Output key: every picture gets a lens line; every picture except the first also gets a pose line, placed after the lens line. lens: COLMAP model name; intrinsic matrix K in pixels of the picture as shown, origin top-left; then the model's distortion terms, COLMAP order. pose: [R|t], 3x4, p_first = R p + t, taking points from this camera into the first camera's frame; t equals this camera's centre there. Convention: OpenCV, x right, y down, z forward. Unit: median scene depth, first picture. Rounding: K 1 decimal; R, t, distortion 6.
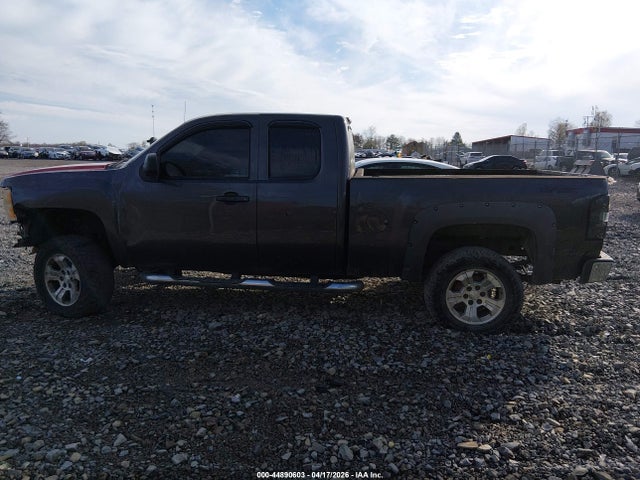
lens RADIAL K [[499.5, 0, 326.8], [0, 499.5, 236.4], [0, 0, 1]] dist [0.080513, -0.125544]
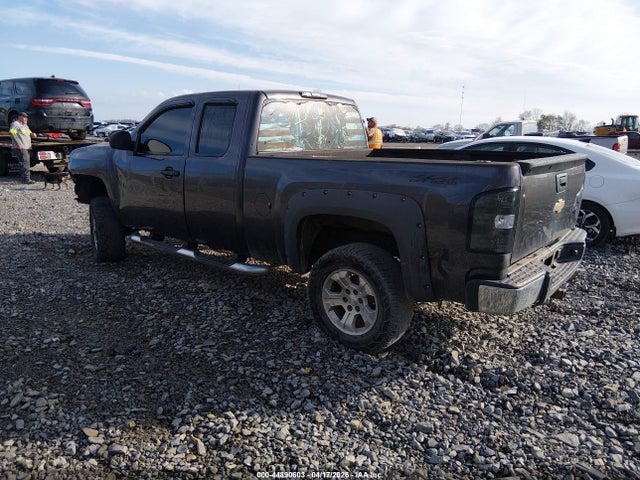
lens RADIAL K [[499.5, 0, 326.8], [0, 499.5, 236.4], [0, 0, 1]] dist [0.080513, -0.125544]
pose [[0.821452, 0.114068, -0.558754, 0.710336], [-0.094424, 0.993473, 0.063997, -0.038110], [0.562407, 0.000189, 0.826861, 0.284380]]
